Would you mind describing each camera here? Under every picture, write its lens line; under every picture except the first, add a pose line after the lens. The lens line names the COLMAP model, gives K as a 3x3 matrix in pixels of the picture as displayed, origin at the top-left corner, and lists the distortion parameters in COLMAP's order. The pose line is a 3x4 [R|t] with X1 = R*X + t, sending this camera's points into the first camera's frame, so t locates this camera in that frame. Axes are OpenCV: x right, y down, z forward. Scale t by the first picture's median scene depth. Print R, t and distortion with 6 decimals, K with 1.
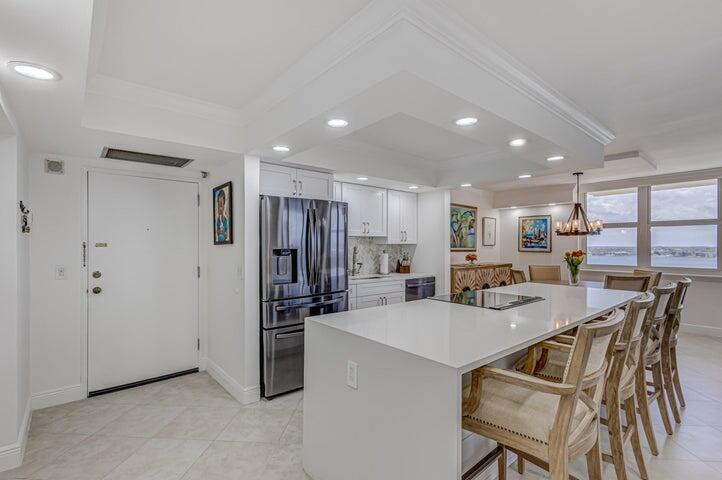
lens RADIAL K [[333.9, 0, 360.0], [0, 333.9, 244.7], [0, 0, 1]] dist [0.001754, 0.000632]
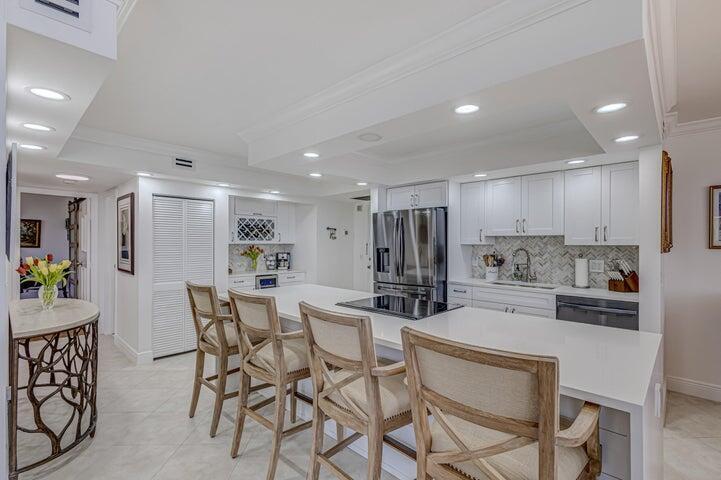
lens RADIAL K [[333.4, 0, 363.8], [0, 333.4, 242.1], [0, 0, 1]] dist [0.001754, 0.000632]
pose [[0.114140, -0.003152, -0.993460, 0.940102], [-0.007904, 0.999960, -0.004081, -0.005365], [0.993433, 0.008318, 0.114110, 0.583702]]
